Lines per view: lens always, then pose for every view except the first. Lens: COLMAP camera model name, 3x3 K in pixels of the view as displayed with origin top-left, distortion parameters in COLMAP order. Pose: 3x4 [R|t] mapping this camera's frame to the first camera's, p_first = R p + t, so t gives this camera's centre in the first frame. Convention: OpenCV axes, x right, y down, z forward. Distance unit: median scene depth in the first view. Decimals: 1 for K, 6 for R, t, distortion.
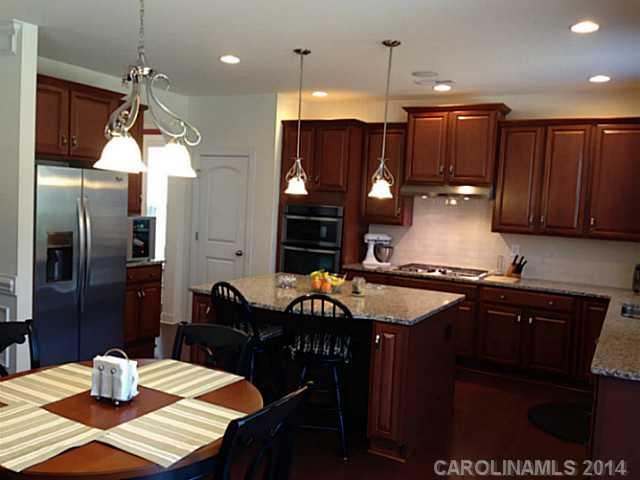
lens RADIAL K [[576.7, 0, 320.2], [0, 576.7, 238.5], [0, 0, 1]] dist [0.072326, -0.038514]
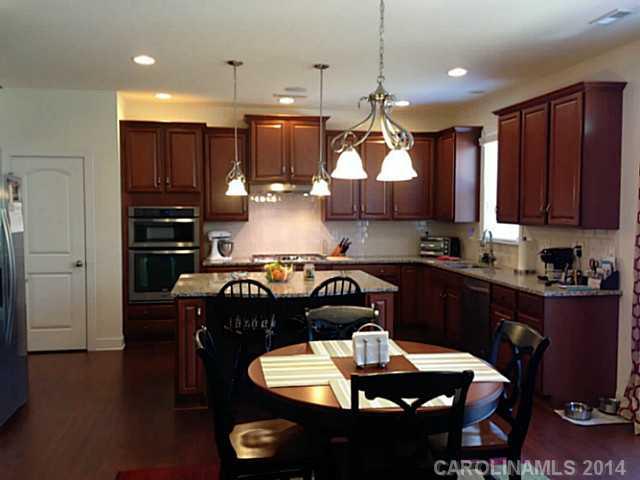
lens RADIAL K [[576.7, 0, 321.8], [0, 576.7, 239.7], [0, 0, 1]] dist [0.072326, -0.038514]
pose [[0.784228, -0.085949, 0.614491, -0.439405], [0.082430, 0.996013, 0.034114, -0.013865], [-0.614973, 0.023899, 0.788186, 0.044700]]
